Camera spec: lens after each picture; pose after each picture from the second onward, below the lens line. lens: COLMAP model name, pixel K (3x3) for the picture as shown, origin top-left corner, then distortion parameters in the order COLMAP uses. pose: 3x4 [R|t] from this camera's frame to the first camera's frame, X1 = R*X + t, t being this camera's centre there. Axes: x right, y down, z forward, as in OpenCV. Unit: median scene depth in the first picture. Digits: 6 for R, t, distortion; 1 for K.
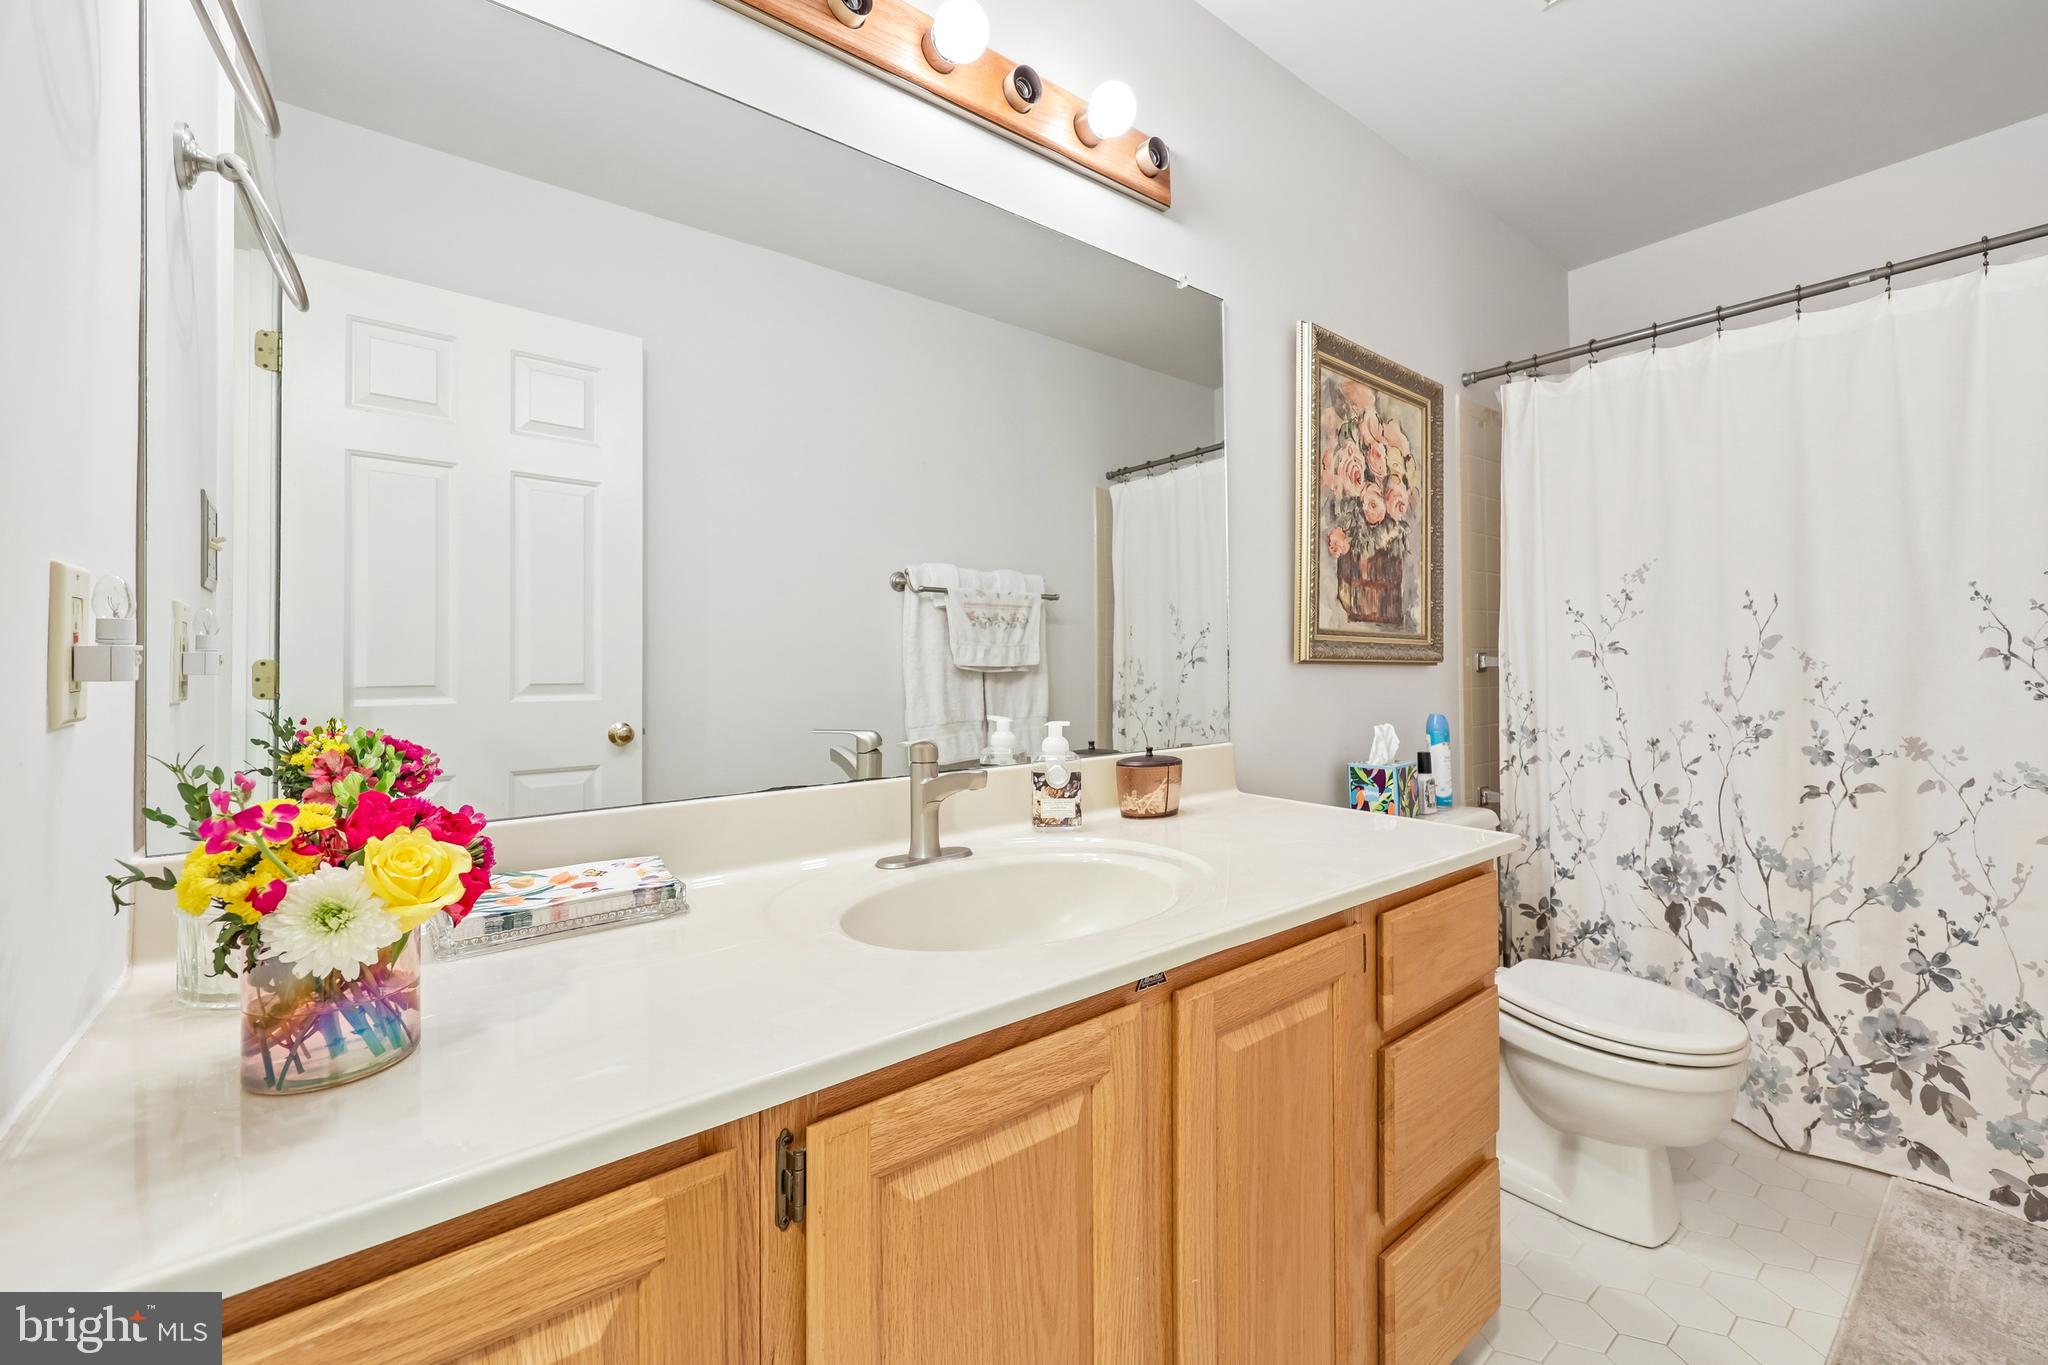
lens RADIAL K [[842.4, 0, 1032.5], [0, 842.4, 654.7], [0, 0, 1]] dist [0.001173, 0.000147]
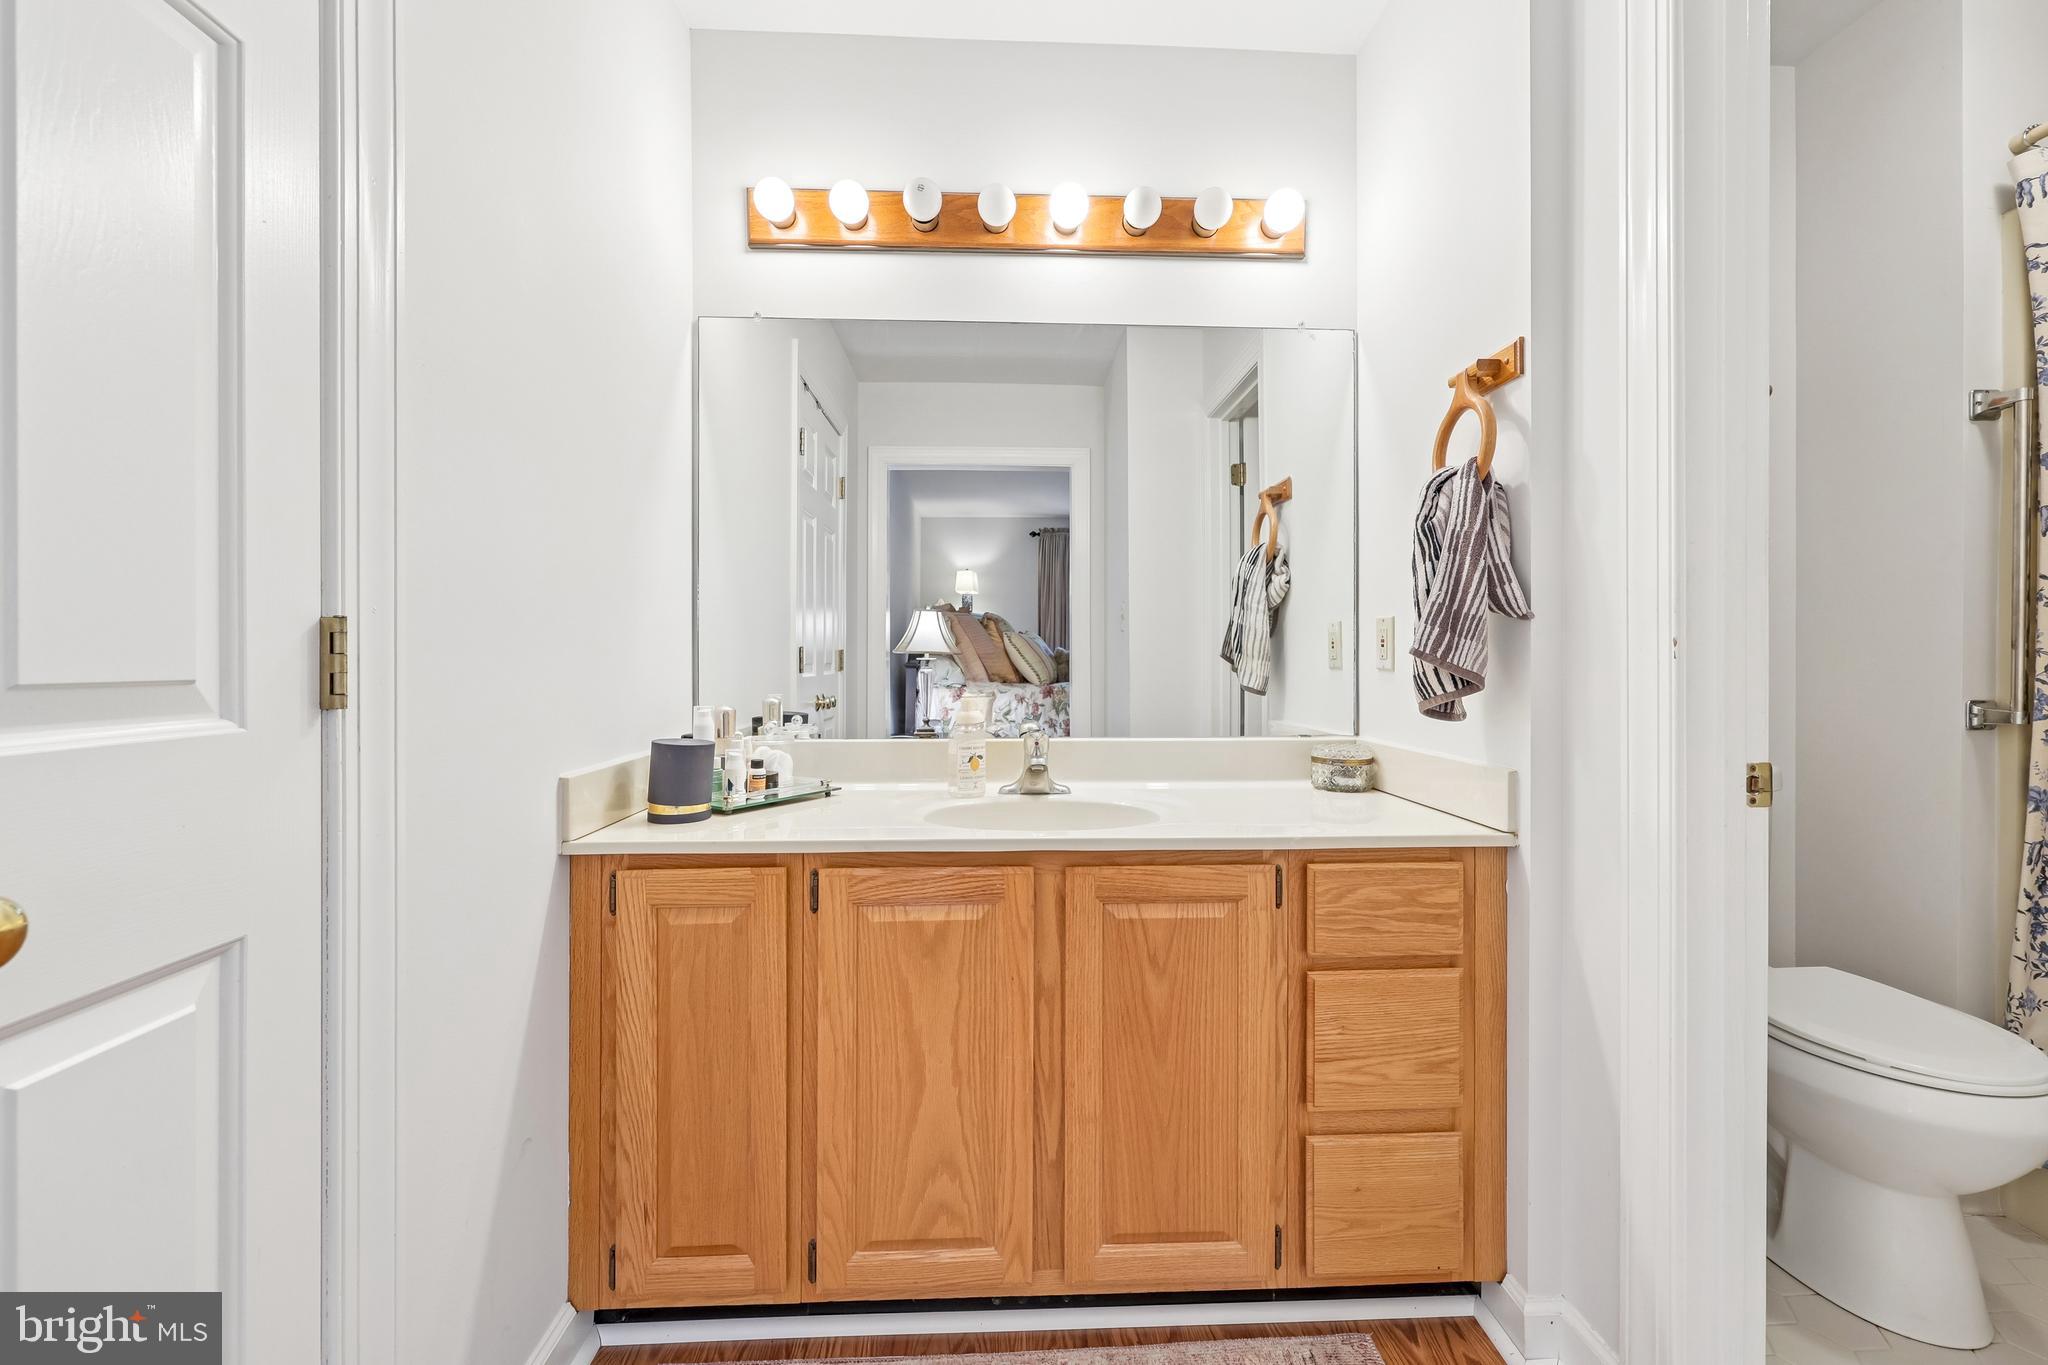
lens RADIAL K [[829.8, 0, 1024.6], [0, 829.8, 665.5], [0, 0, 1]] dist [-0.001062, 0.000476]
pose [[0.803788, -0.000147, -0.594915, 0.408259], [0.005313, 0.999962, 0.006931, -0.002579], [0.594892, -0.008731, 0.803759, -0.127227]]
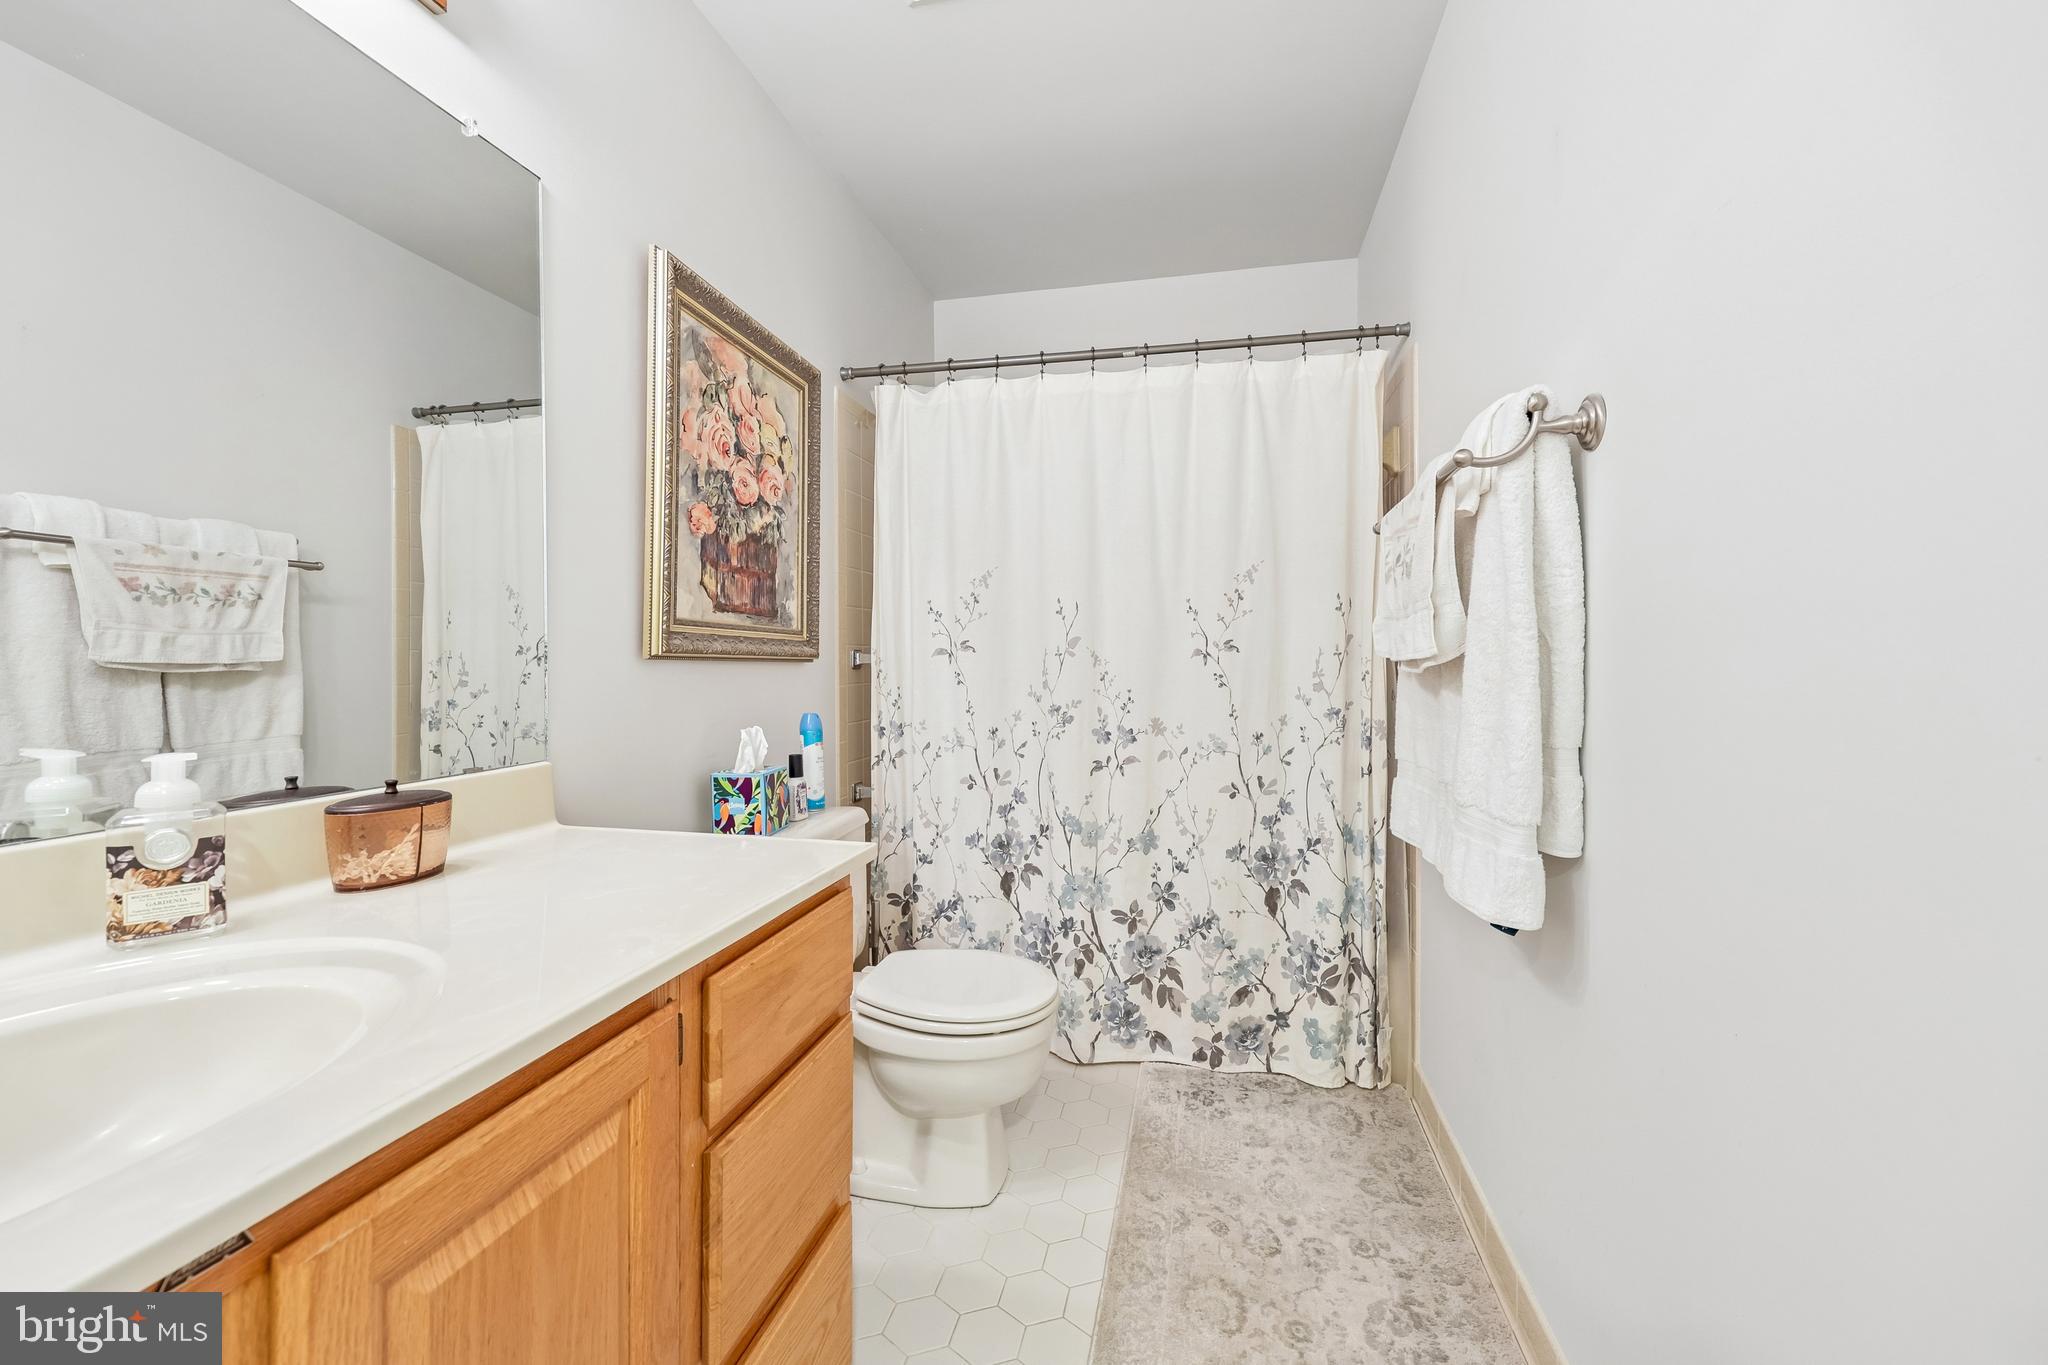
lens RADIAL K [[842.4, 0, 1032.5], [0, 842.4, 654.7], [0, 0, 1]] dist [0.001173, 0.000147]
pose [[0.778053, 0.007177, 0.628158, 0.082521], [-0.008076, 0.999966, -0.001422, 0.004151], [-0.628147, -0.003966, 0.778084, 0.109456]]
